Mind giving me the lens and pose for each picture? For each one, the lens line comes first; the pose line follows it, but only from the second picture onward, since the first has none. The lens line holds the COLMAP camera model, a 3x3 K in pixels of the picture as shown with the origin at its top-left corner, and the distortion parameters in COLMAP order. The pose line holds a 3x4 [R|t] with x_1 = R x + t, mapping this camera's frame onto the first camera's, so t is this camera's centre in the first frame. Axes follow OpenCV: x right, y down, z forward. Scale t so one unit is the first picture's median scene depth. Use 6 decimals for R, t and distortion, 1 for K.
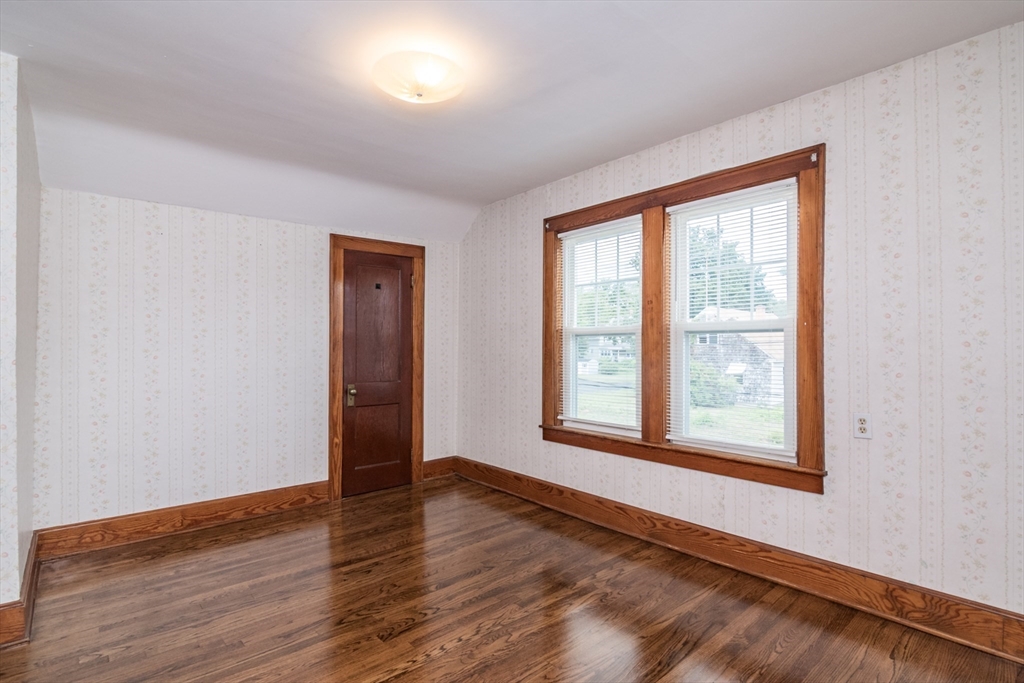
lens RADIAL K [[496.6, 0, 504.5], [0, 496.6, 348.8], [0, 0, 1]] dist [-0.008822, -0.001105]
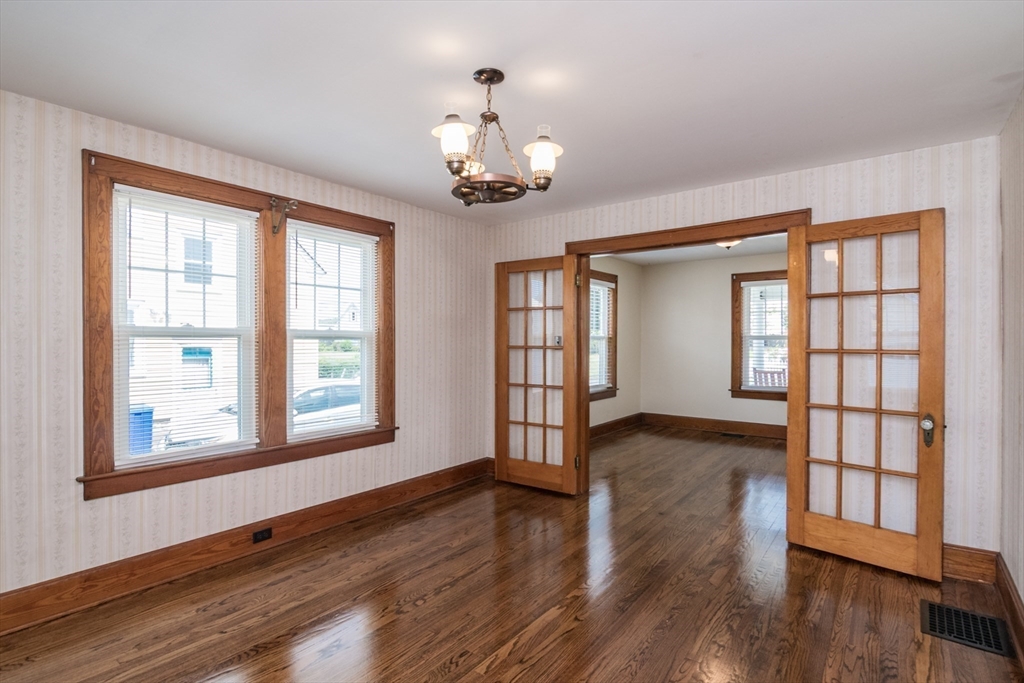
lens RADIAL K [[496.6, 0, 504.5], [0, 496.6, 348.8], [0, 0, 1]] dist [-0.008822, -0.001105]
pose [[-0.179632, -0.008381, 0.983698, -0.969791], [0.004756, 0.999945, 0.009388, -0.019651], [-0.983722, 0.006365, -0.179582, 0.906303]]
